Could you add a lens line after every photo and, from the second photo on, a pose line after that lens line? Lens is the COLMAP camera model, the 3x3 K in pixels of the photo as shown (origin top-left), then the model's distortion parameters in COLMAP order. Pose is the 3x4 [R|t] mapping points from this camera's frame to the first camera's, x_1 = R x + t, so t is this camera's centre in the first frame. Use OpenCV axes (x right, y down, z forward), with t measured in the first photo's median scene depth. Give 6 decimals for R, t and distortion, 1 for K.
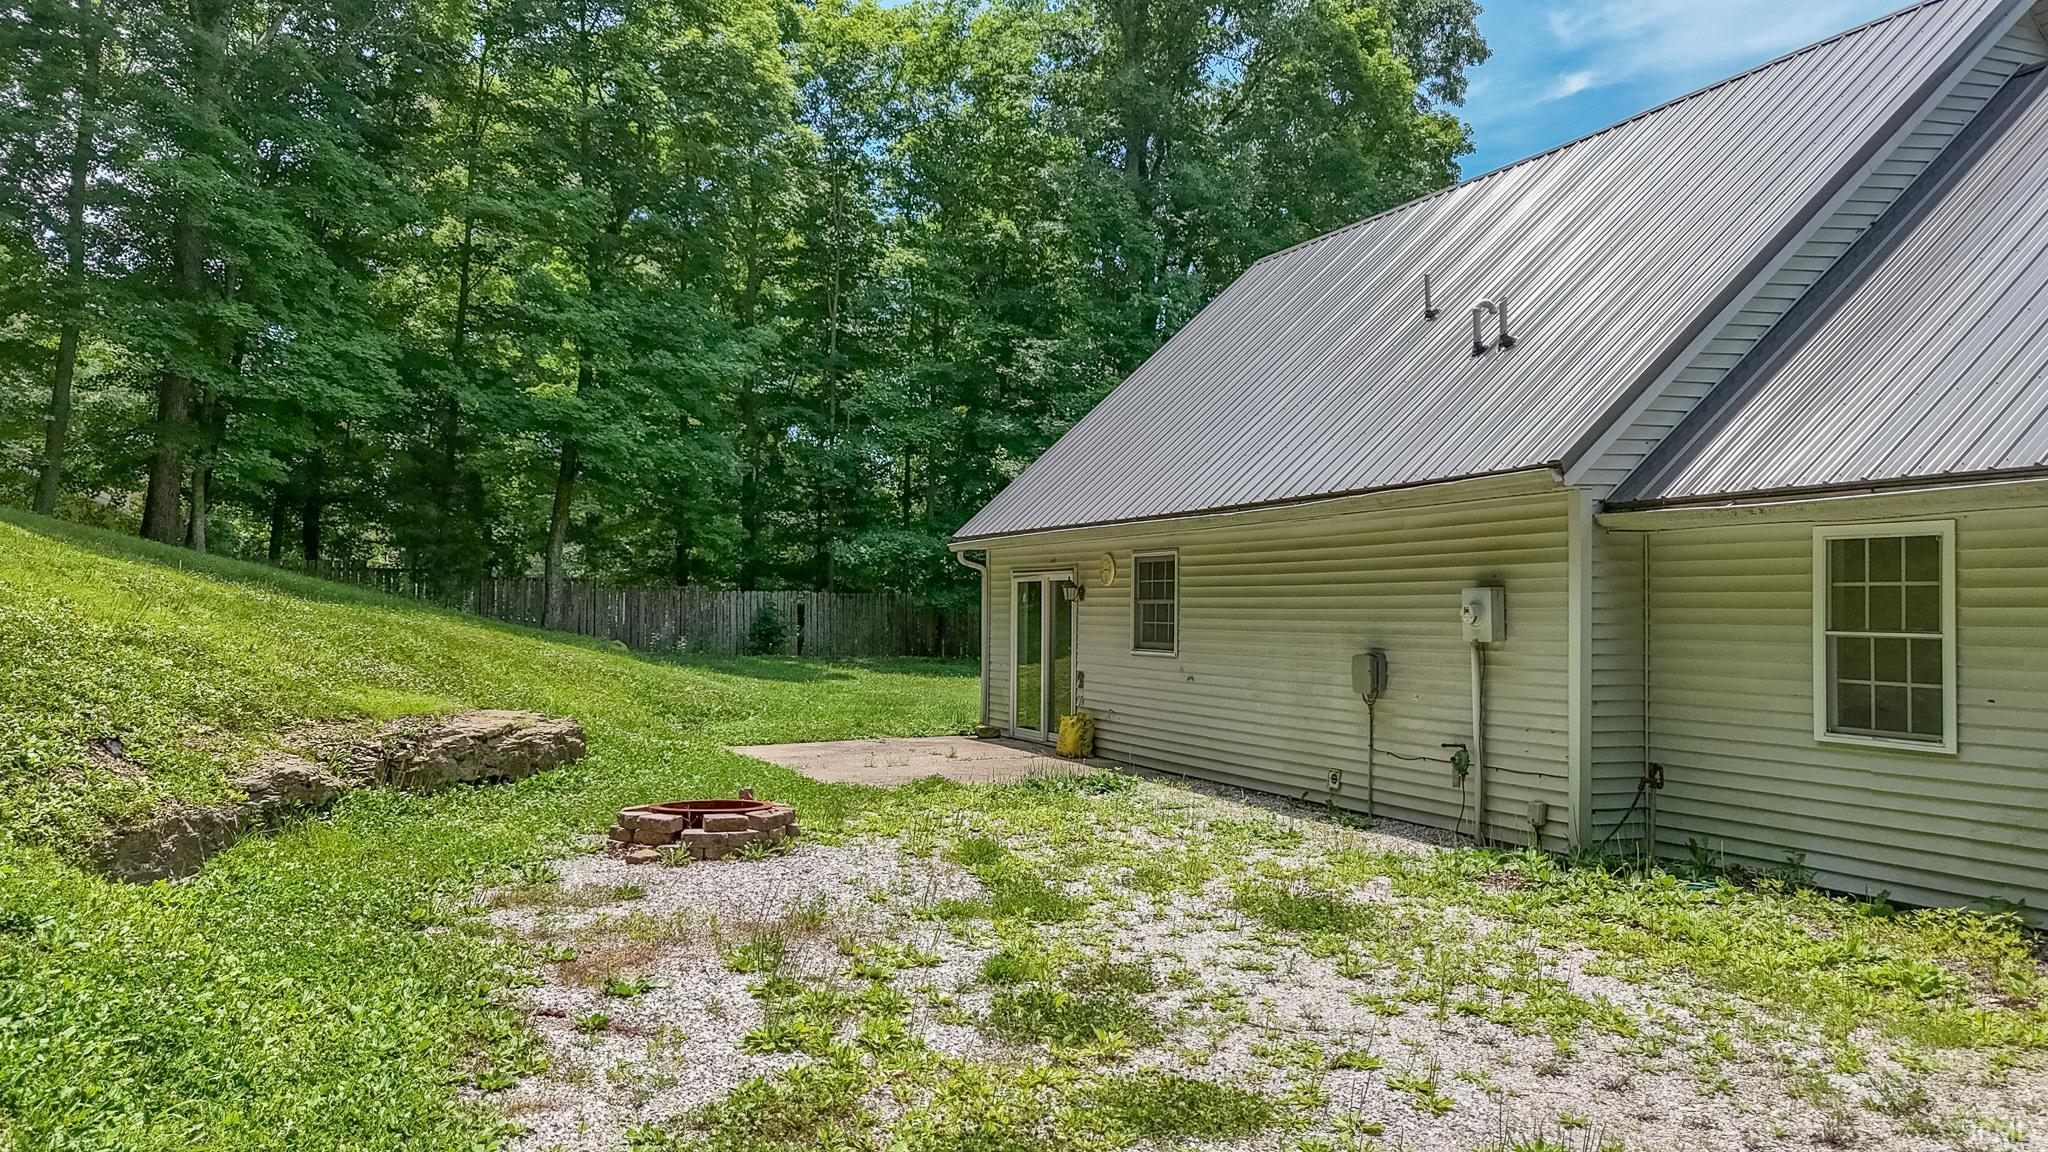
lens RADIAL K [[1513.9, 0, 1010.4], [0, 1513.9, 542.7], [0, 0, 1]] dist [0.077490, -0.053190]
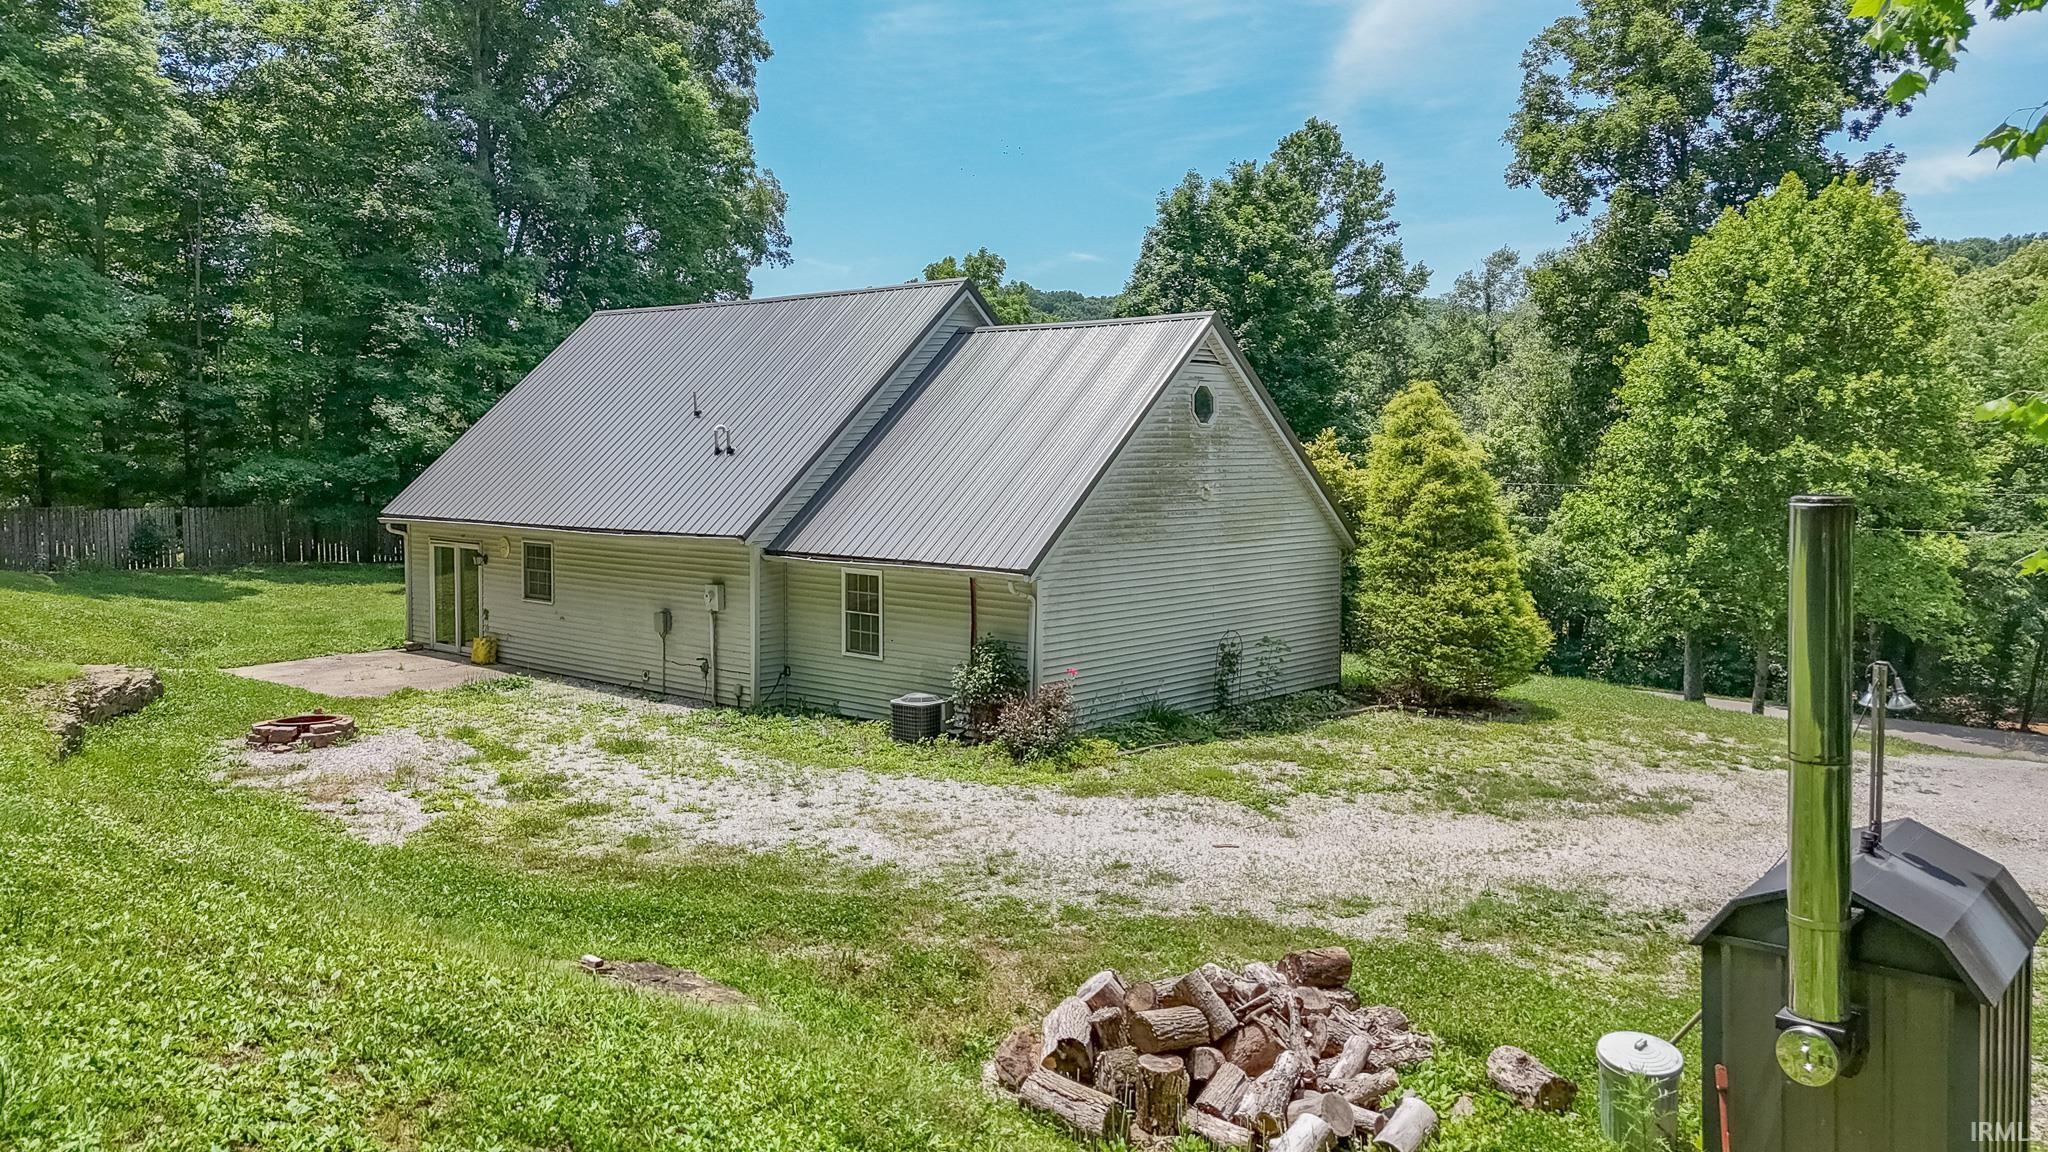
lens RADIAL K [[1513.9, 0, 1010.4], [0, 1513.9, 542.7], [0, 0, 1]] dist [0.077490, -0.053190]
pose [[0.909523, -0.032629, 0.414370, -0.178479], [-0.013237, 0.994135, 0.107337, -0.253823], [-0.415442, -0.103111, 0.903757, -1.028736]]
